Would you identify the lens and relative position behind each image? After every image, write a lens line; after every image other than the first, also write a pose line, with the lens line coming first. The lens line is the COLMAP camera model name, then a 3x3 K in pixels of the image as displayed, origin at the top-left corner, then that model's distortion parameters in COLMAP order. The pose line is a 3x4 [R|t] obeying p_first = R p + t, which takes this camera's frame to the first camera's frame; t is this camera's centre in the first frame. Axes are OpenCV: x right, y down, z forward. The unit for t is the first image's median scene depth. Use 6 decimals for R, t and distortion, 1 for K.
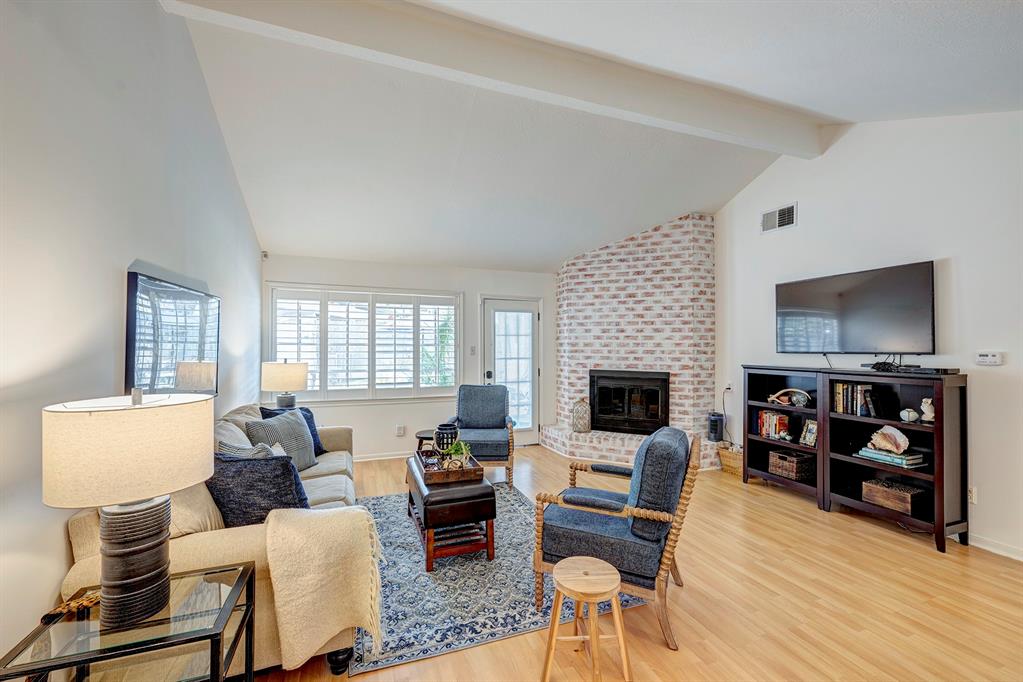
lens RADIAL K [[405.8, 0, 511.5], [0, 405.8, 341.0], [0, 0, 1]] dist [-0.000462, -0.000016]
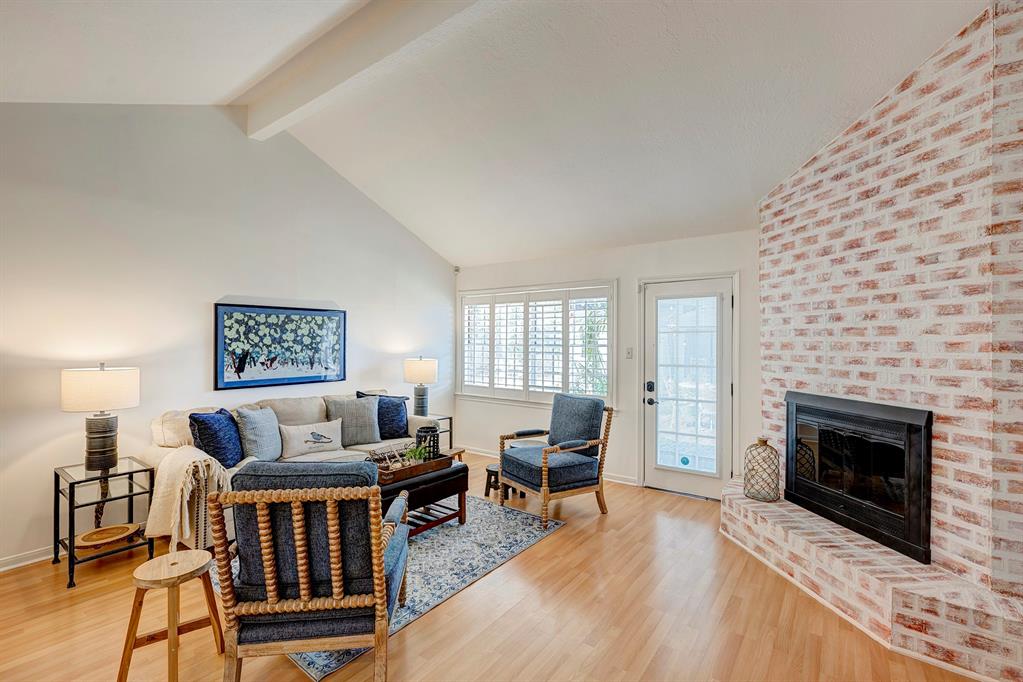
lens RADIAL K [[460.7, 0, 510.7], [0, 460.7, 344.5], [0, 0, 1]] dist [0.000398, 0.000139]
pose [[0.528556, 0.000199, -0.848899, 0.557125], [0.001368, 0.999998, 0.001086, 0.006367], [0.848898, -0.001735, 0.528554, 0.370014]]
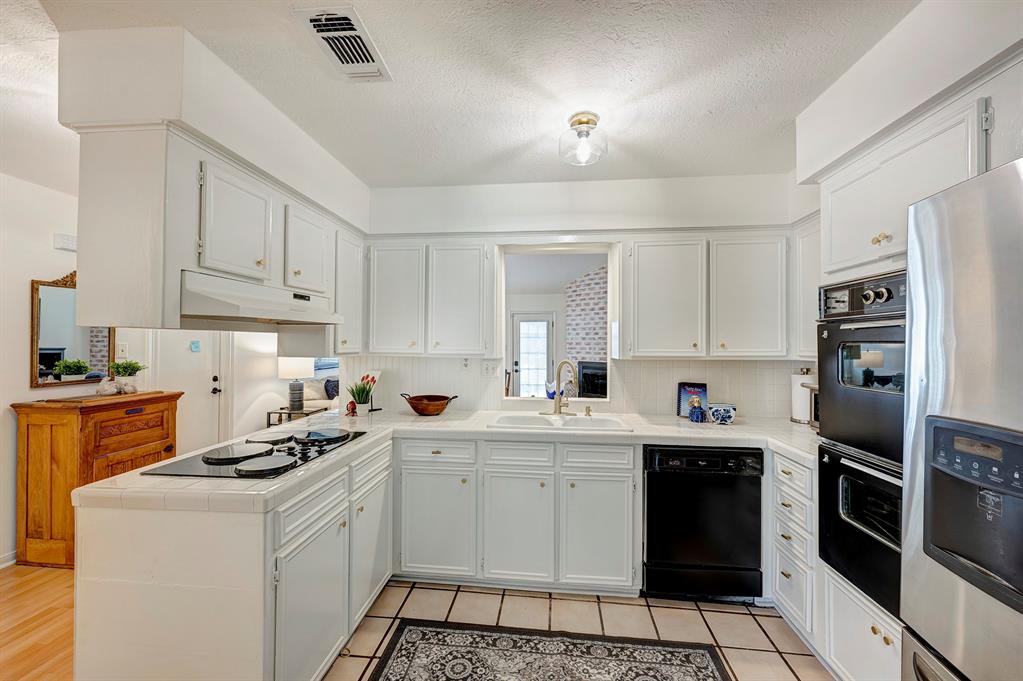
lens RADIAL K [[405.8, 0, 511.5], [0, 405.8, 340.5], [0, 0, 1]] dist [-0.000462, -0.000016]
pose [[0.893996, -0.004774, -0.448050, 0.657363], [0.002149, 0.999977, -0.006368, 0.006832], [0.448070, 0.004730, 0.893986, -0.400332]]
